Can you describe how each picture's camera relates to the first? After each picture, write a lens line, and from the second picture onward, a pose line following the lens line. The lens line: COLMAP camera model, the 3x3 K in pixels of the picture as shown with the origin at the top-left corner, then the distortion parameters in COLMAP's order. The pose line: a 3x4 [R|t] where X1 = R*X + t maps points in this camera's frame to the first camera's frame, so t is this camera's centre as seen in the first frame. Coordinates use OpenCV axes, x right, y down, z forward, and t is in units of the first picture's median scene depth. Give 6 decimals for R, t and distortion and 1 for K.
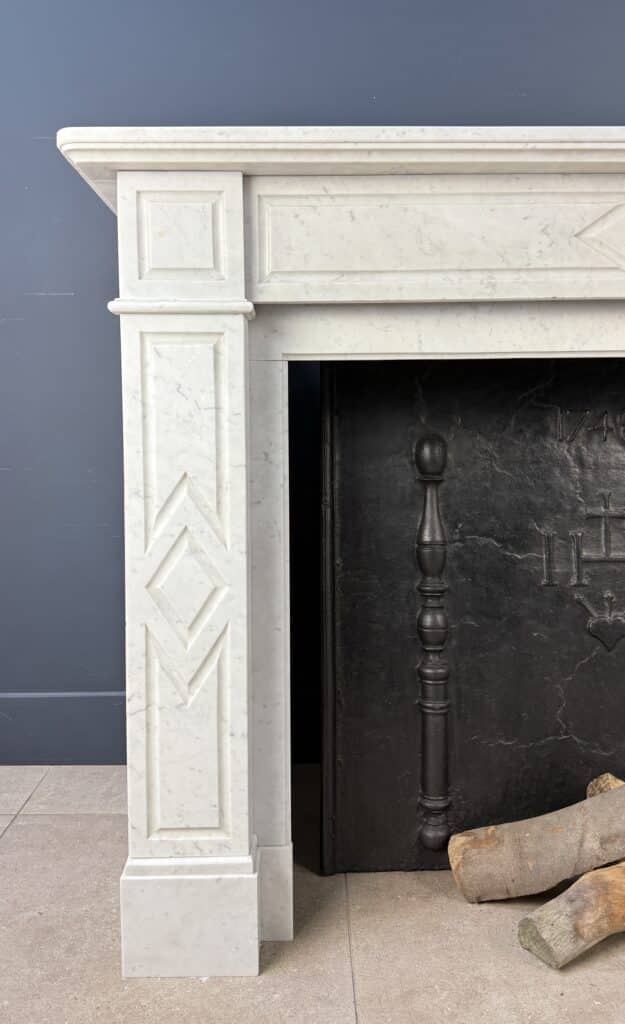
lens RADIAL K [[794.1, 0, 323.8], [0, 794.1, 476.2], [0, 0, 1]] dist [0.103115, -0.134725]
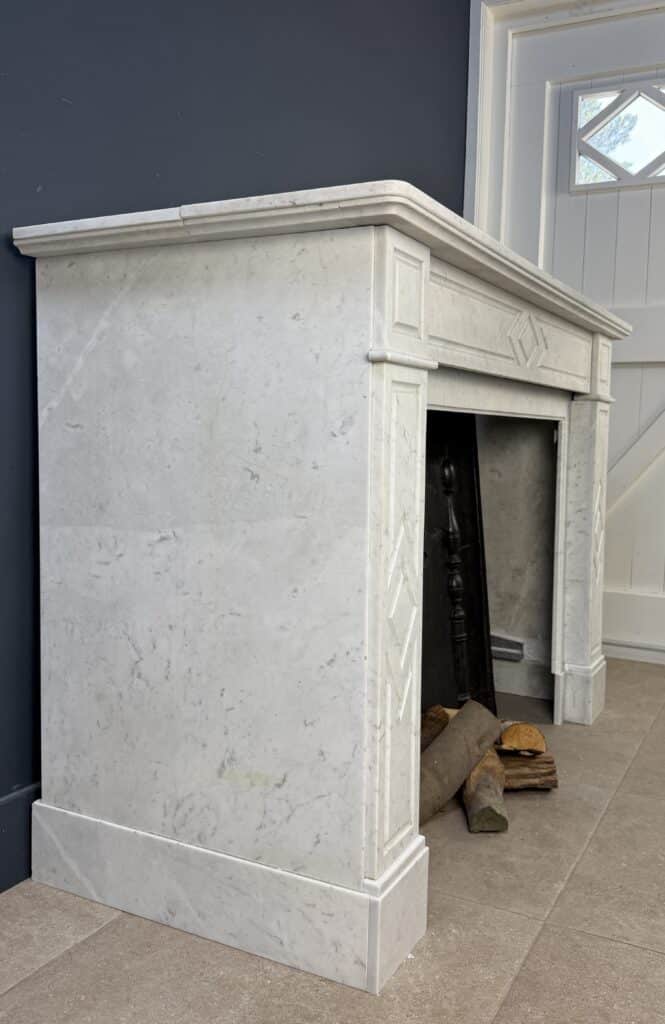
lens RADIAL K [[870.7, 0, 348.8], [0, 870.7, 498.7], [0, 0, 1]] dist [0.163972, -0.313960]
pose [[0.471508, -0.050737, 0.880401, -1.257610], [0.032549, 0.998665, 0.040121, -0.069305], [-0.881261, 0.009739, 0.472530, 0.488763]]
